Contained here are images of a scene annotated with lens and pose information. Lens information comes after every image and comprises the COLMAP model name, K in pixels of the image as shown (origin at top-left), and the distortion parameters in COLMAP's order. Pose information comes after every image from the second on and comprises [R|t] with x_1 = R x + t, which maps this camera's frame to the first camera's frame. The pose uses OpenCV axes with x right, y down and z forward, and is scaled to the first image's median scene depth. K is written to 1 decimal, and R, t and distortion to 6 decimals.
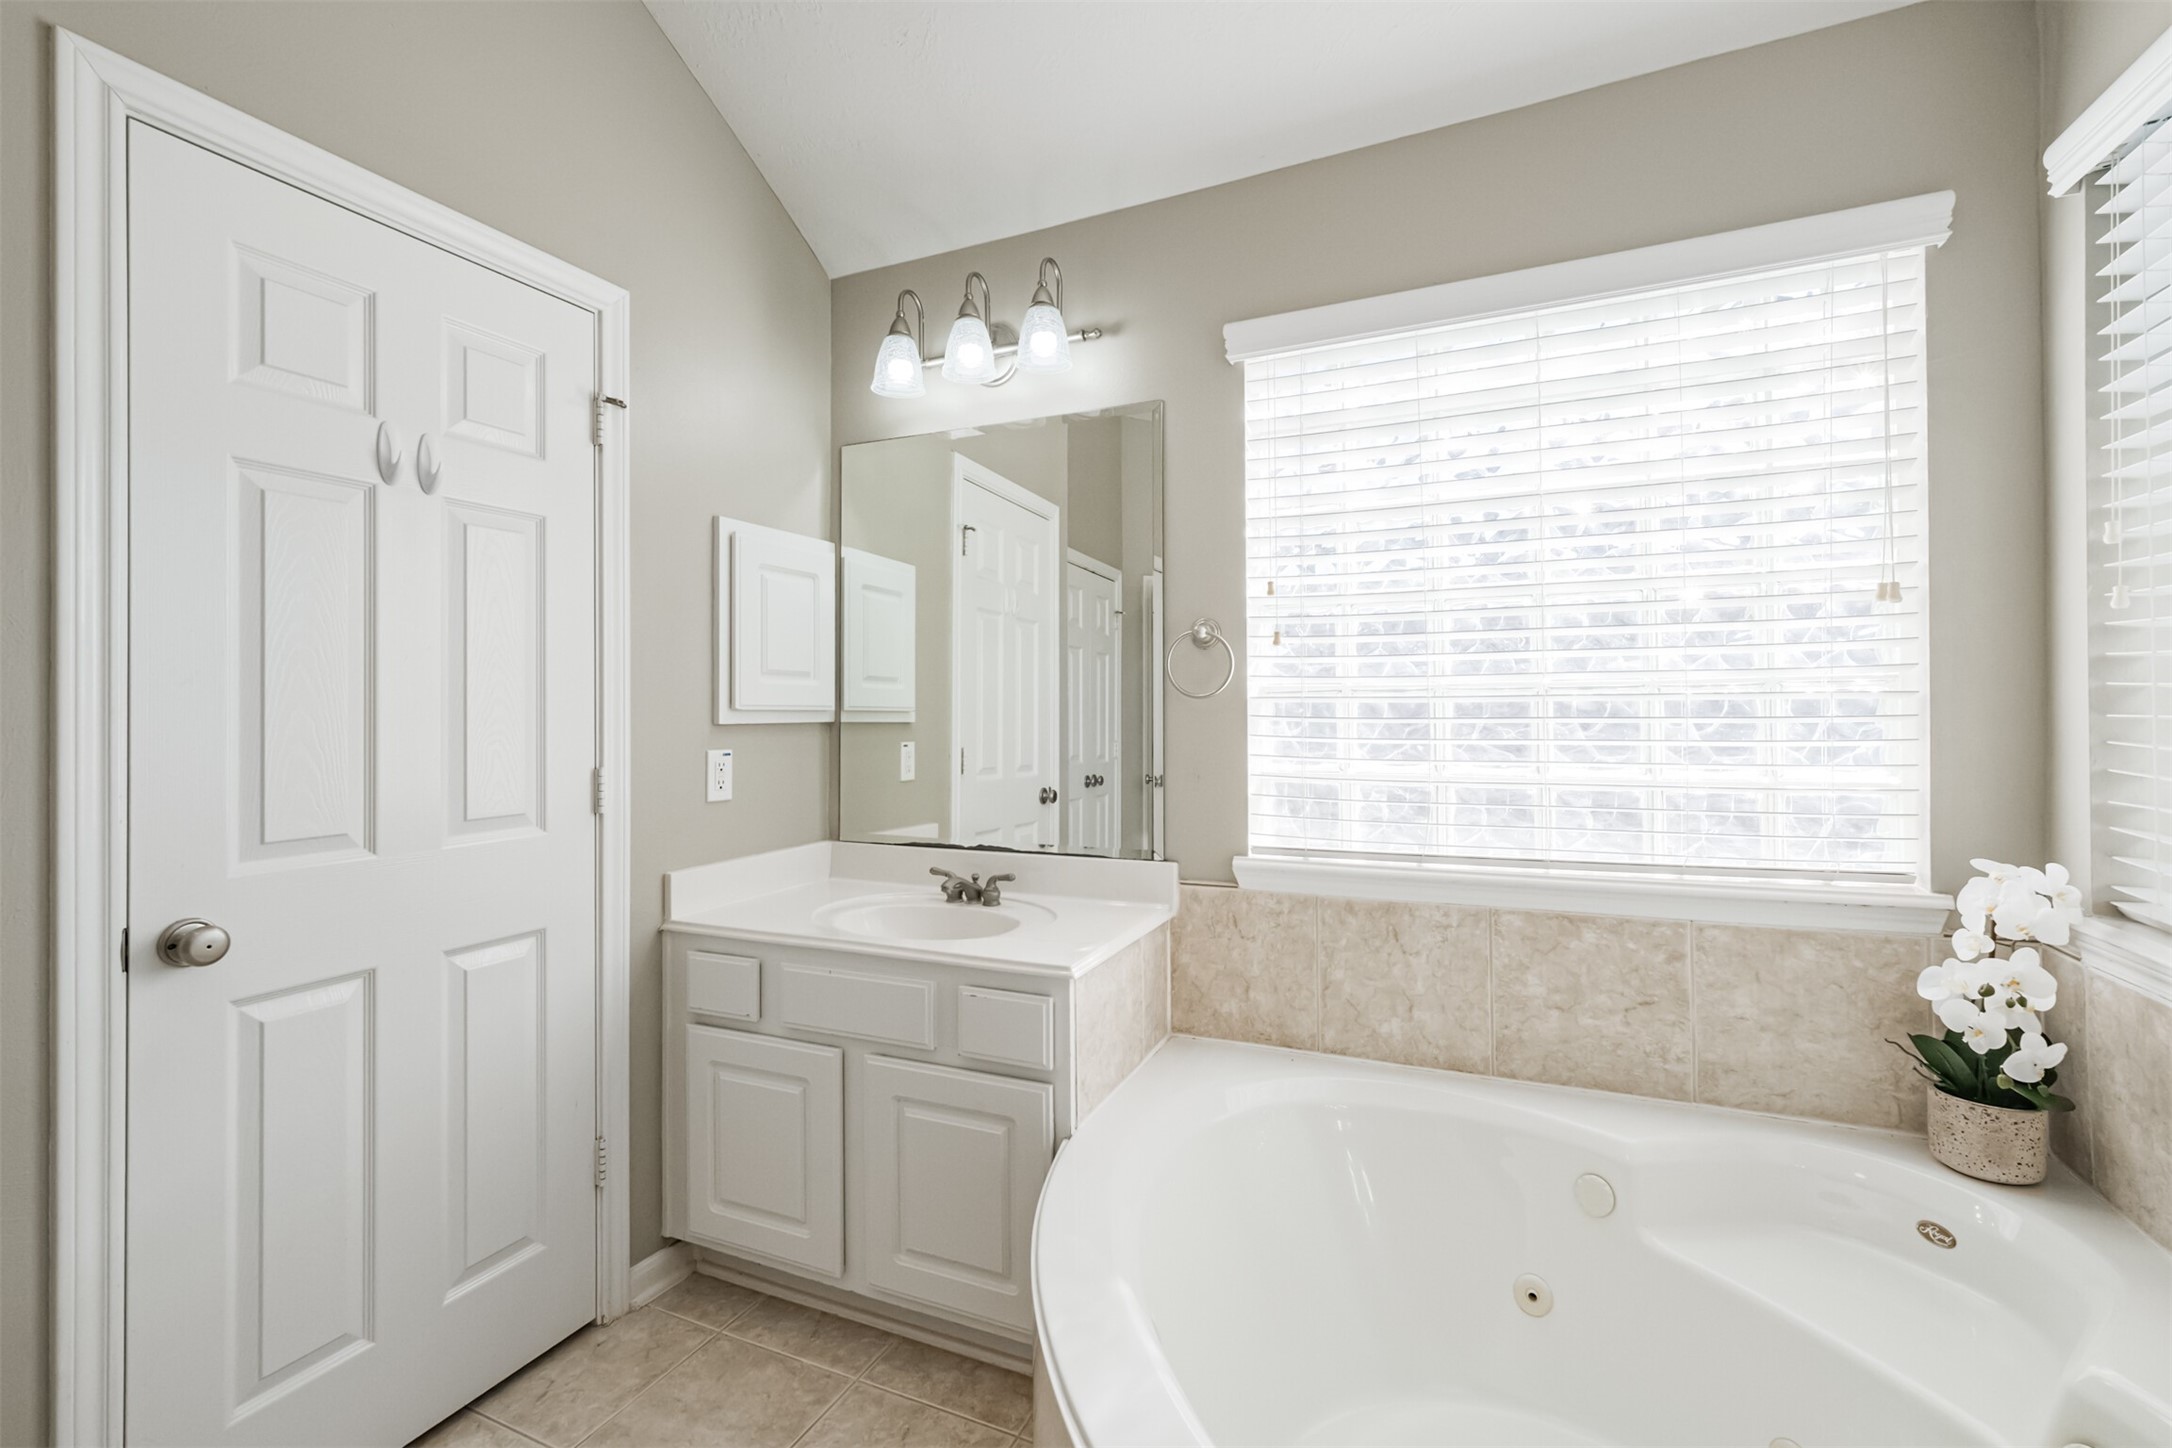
lens RADIAL K [[940.0, 0, 1078.1], [0, 940.0, 714.7], [0, 0, 1]] dist [-0.000401, 0.002254]
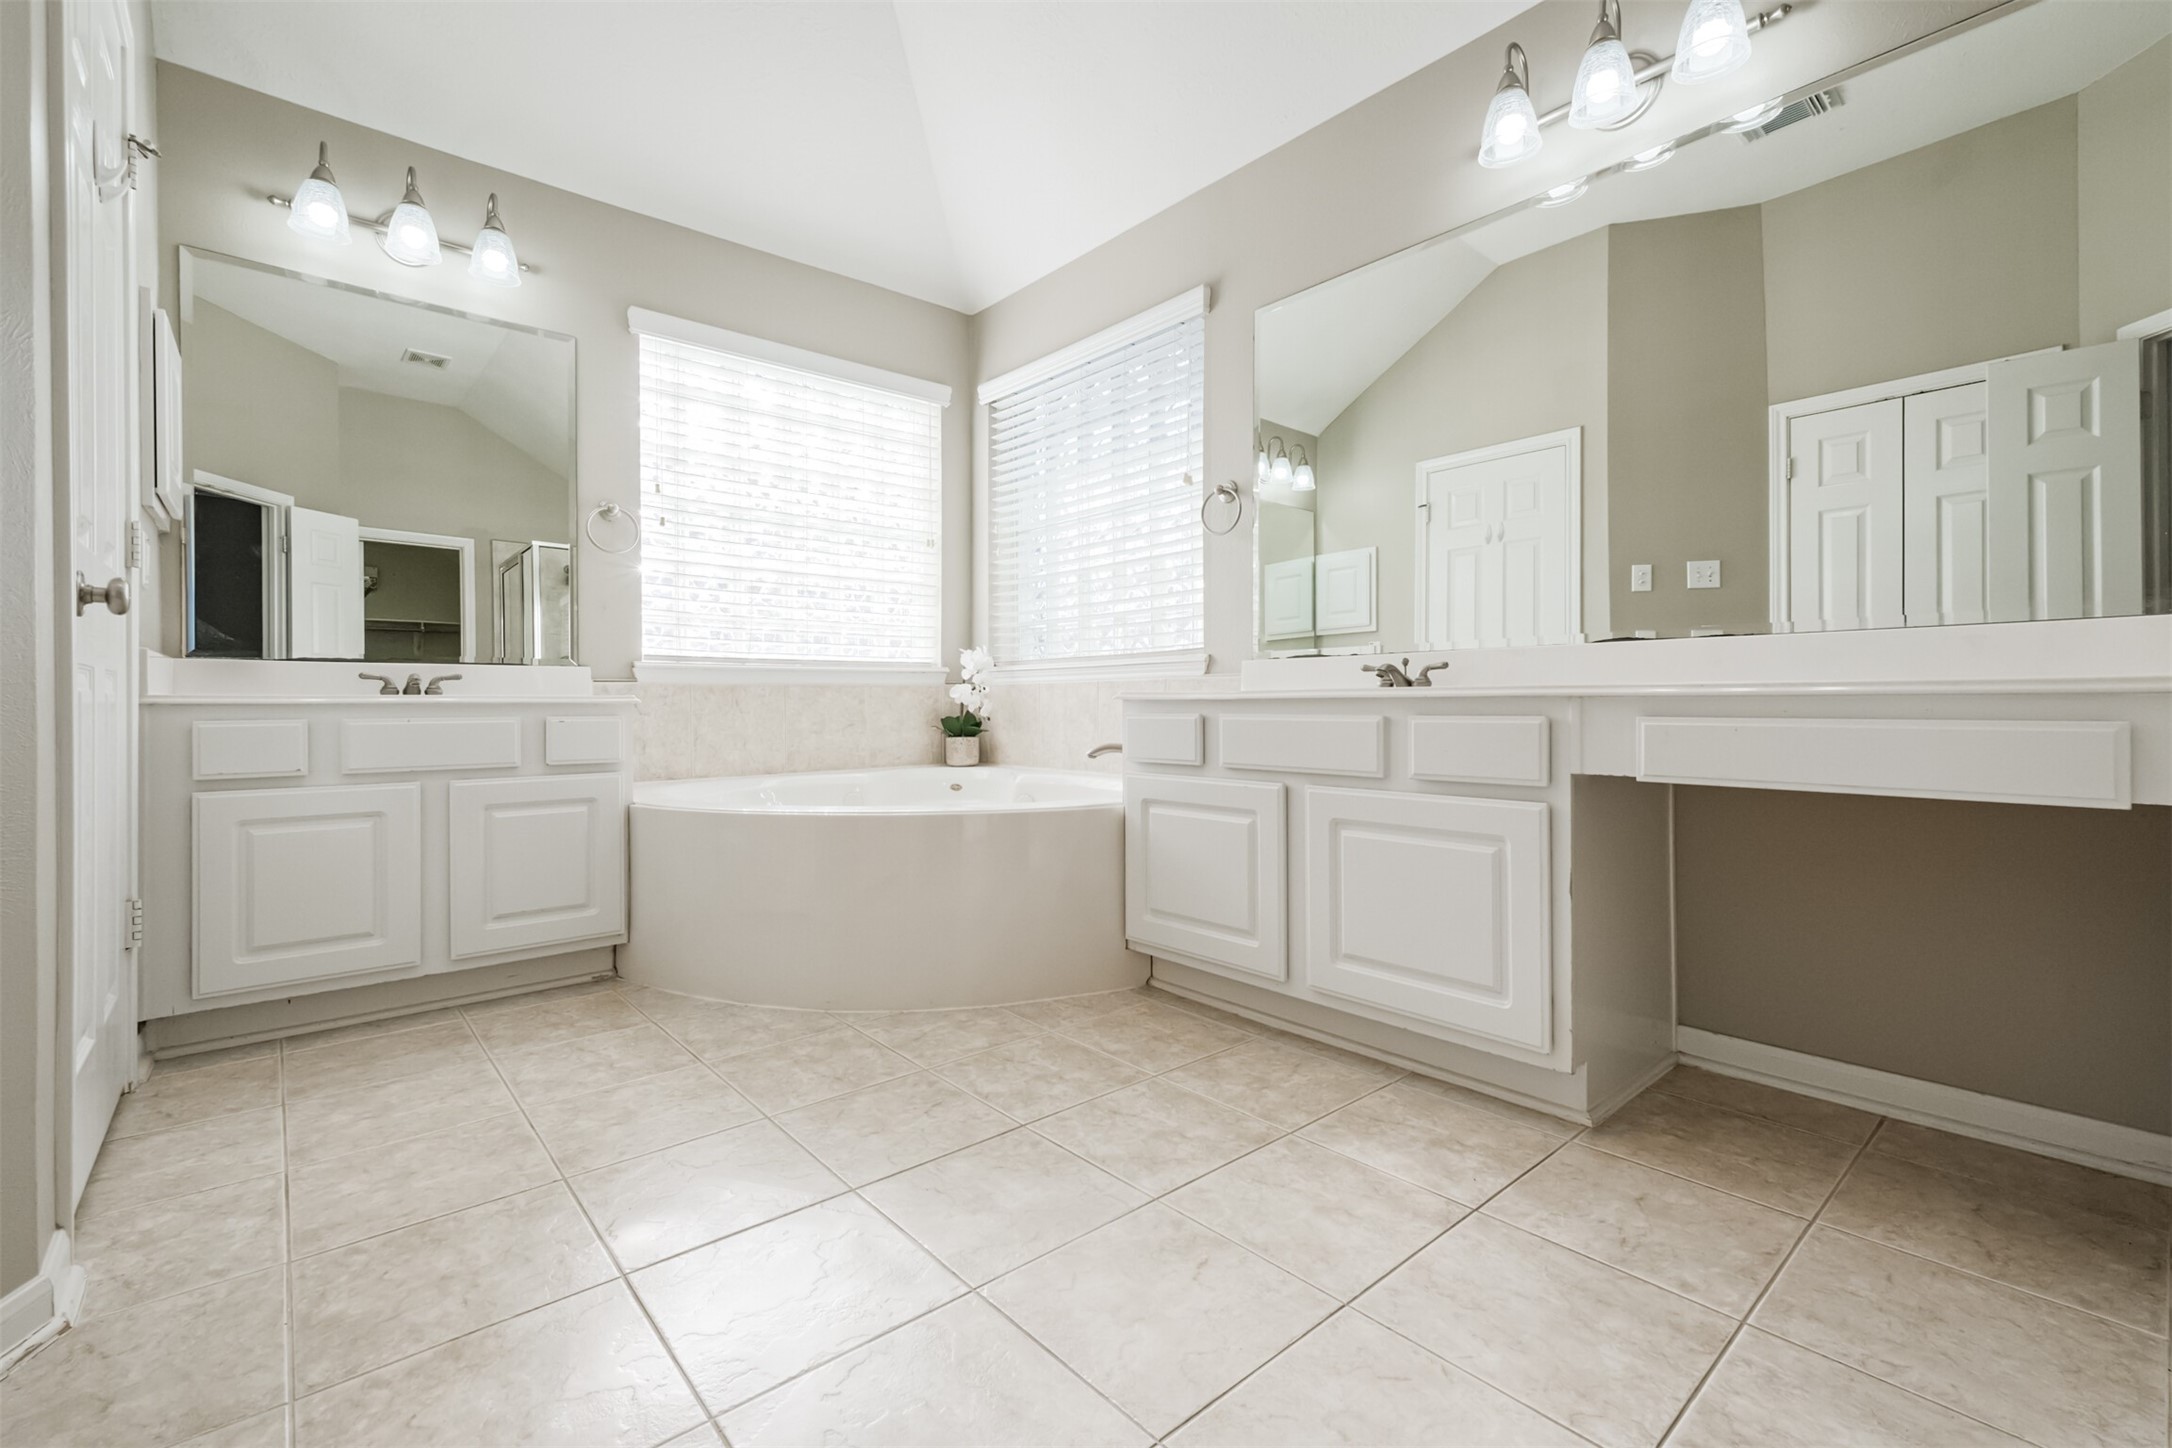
lens RADIAL K [[940.0, 0, 1074.7], [0, 940.0, 715.4], [0, 0, 1]] dist [-0.000401, 0.002254]
pose [[0.430644, -0.004738, 0.902510, -1.001325], [-0.000675, 0.999984, 0.005572, 0.257441], [-0.902522, -0.003009, 0.430634, -0.325017]]
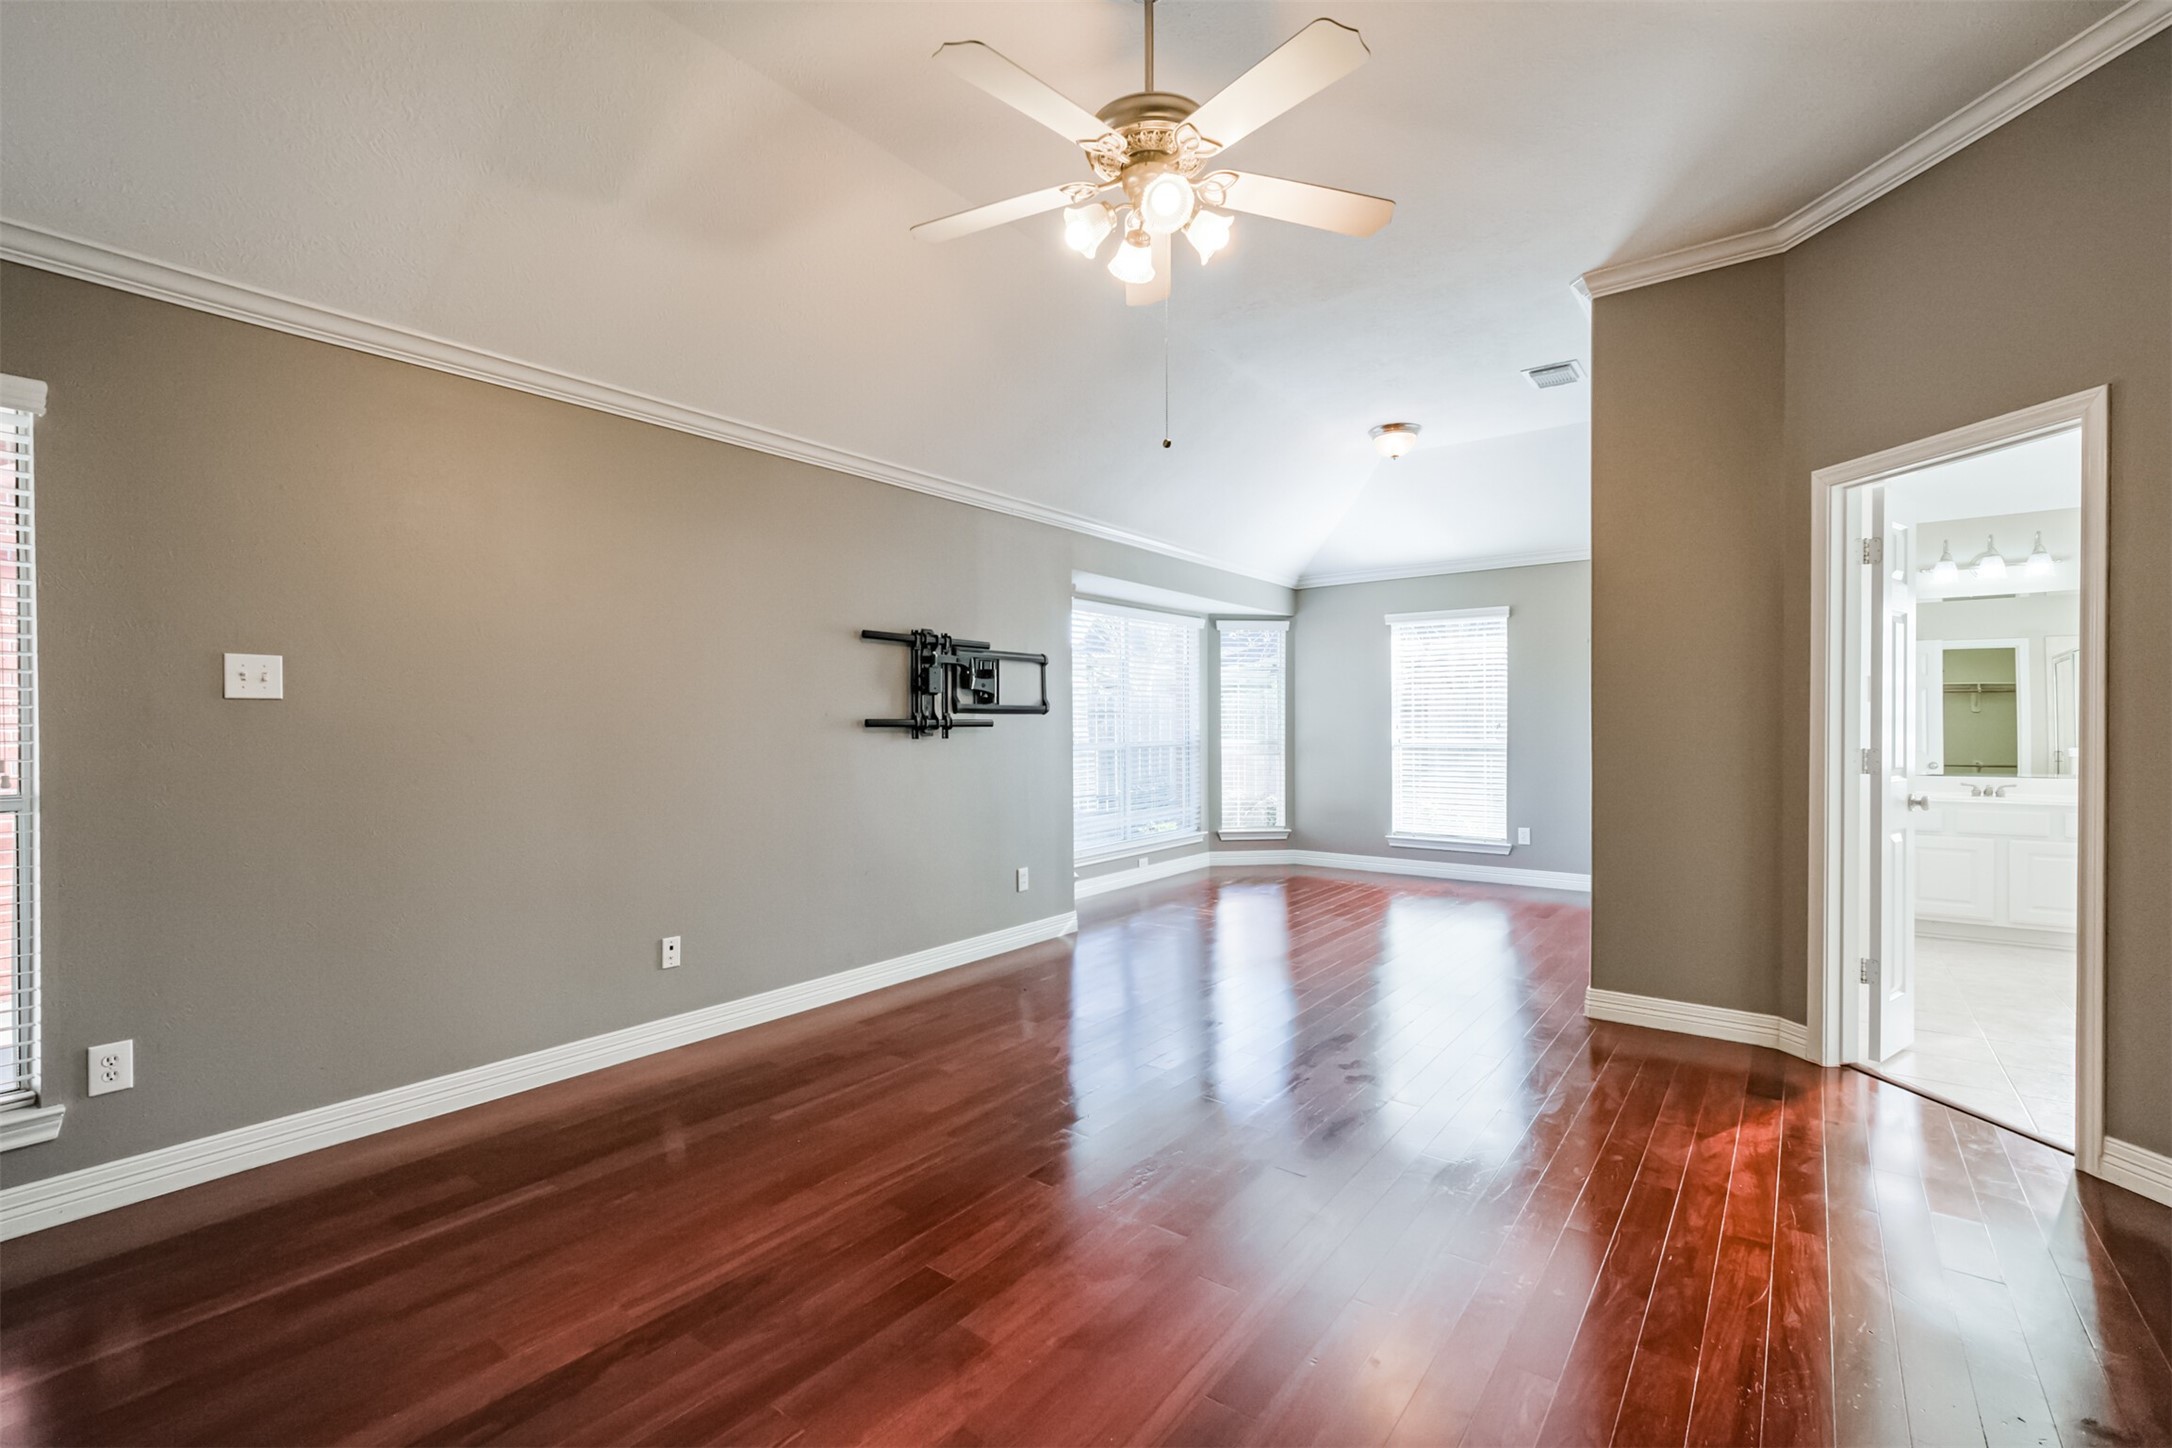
lens RADIAL K [[940.0, 0, 1095.1], [0, 940.0, 724.8], [0, 0, 1]] dist [-0.000401, 0.002254]
pose [[0.974407, -0.000200, -0.224791, -2.188408], [0.003044, 0.999920, 0.012306, -0.021666], [0.224771, -0.012676, 0.974329, -2.270880]]
